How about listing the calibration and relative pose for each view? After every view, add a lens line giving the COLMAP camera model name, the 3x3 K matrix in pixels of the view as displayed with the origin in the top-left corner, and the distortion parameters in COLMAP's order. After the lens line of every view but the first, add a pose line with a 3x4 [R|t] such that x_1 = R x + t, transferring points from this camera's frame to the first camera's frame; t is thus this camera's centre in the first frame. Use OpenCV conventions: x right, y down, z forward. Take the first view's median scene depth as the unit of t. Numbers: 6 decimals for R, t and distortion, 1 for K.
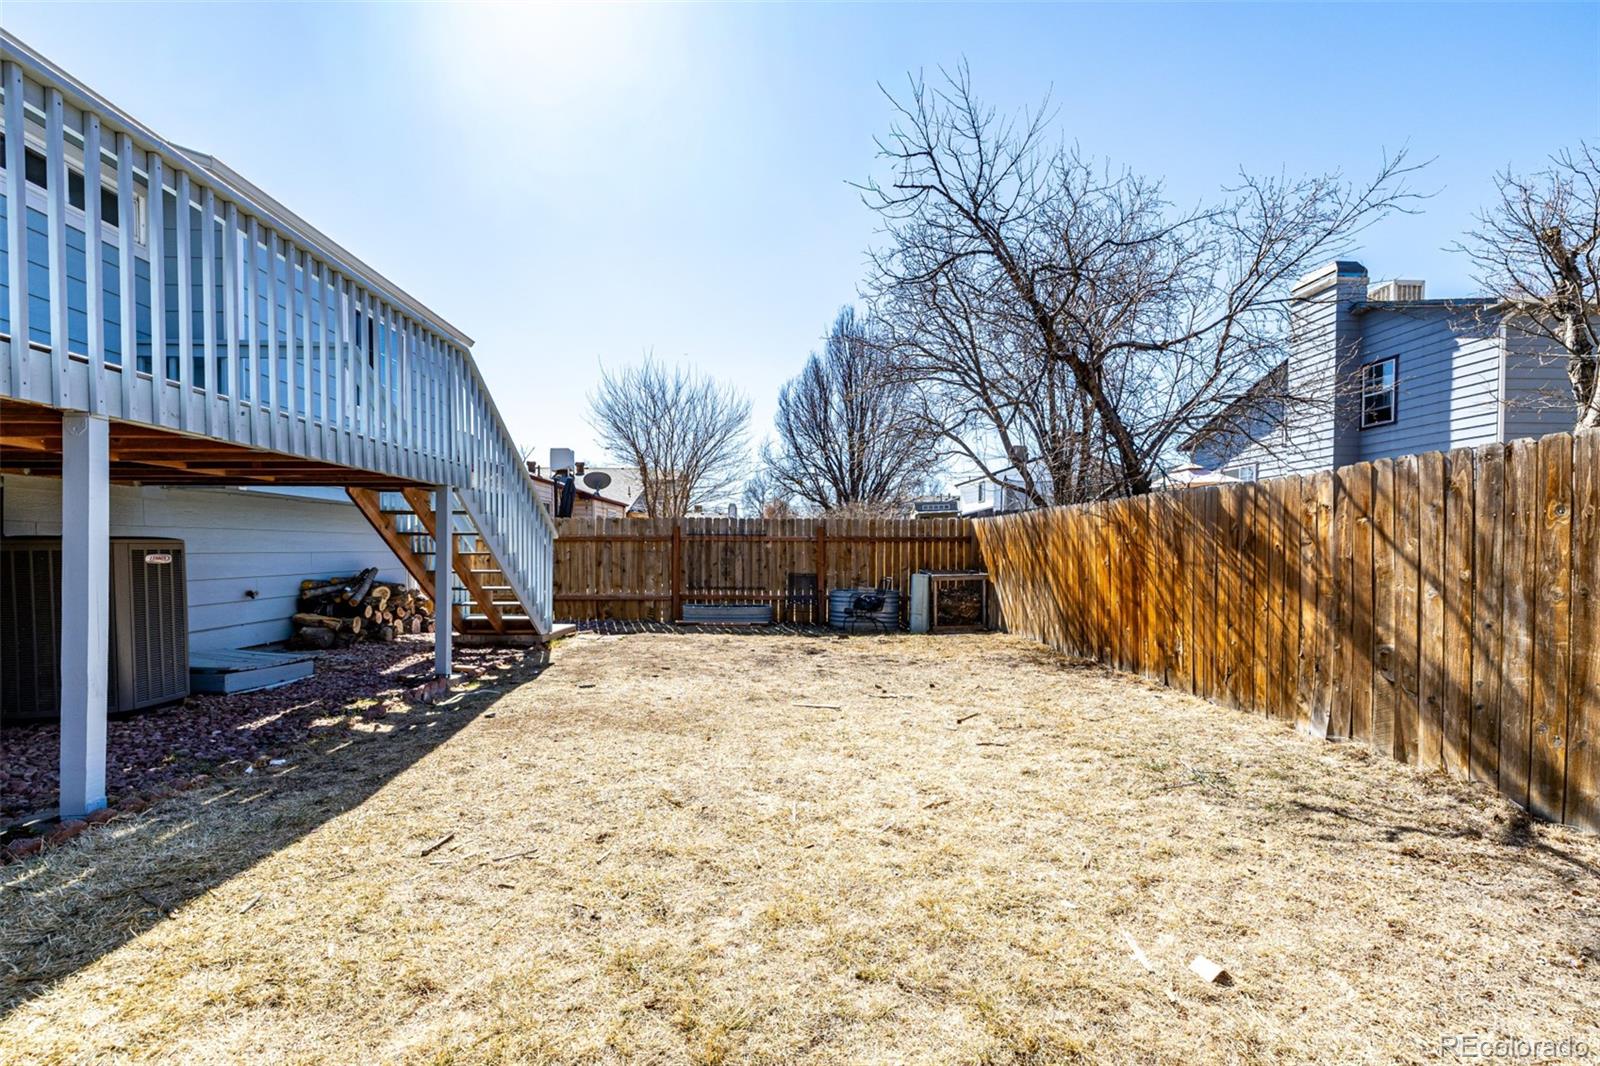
lens RADIAL K [[668.5, 0, 802.9], [0, 668.5, 542.1], [0, 0, 1]] dist [0.000578, 0.000181]
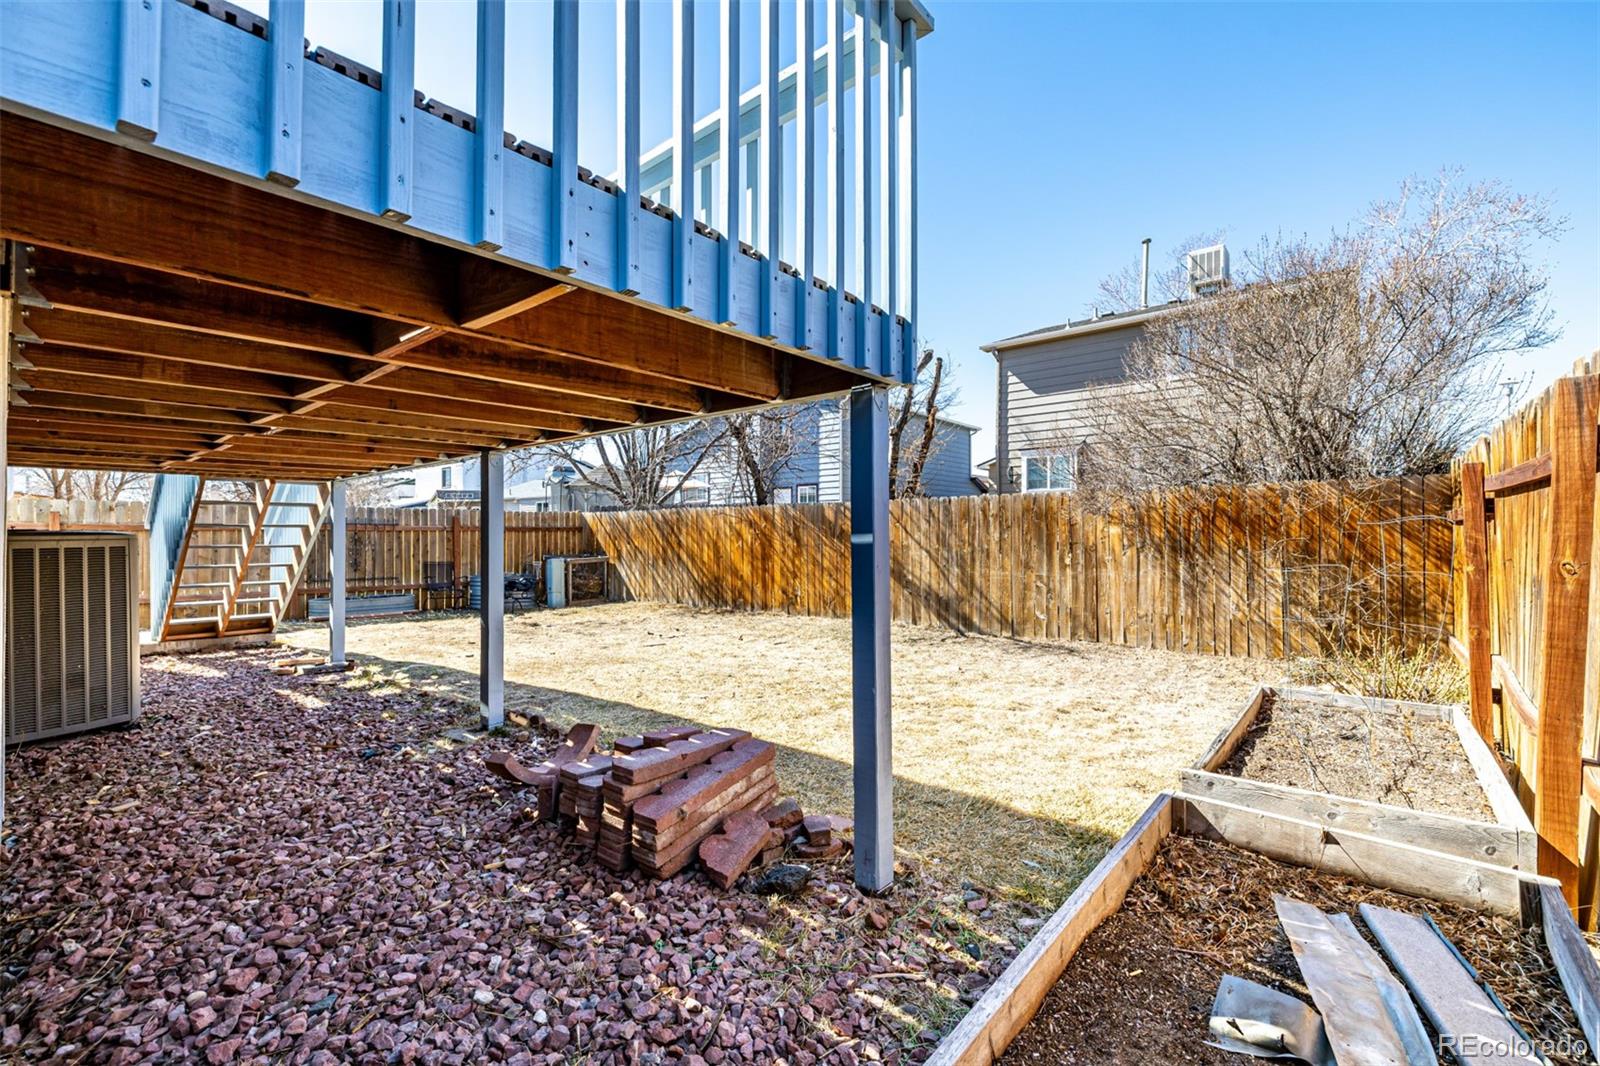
lens RADIAL K [[668.5, 0, 789.7], [0, 668.5, 532.6], [0, 0, 1]] dist [0.000578, 0.000181]
pose [[0.681309, 0.000332, 0.731996, -0.622000], [-0.004196, 0.999985, 0.003452, -0.006735], [-0.731984, -0.005423, 0.681301, -0.163334]]
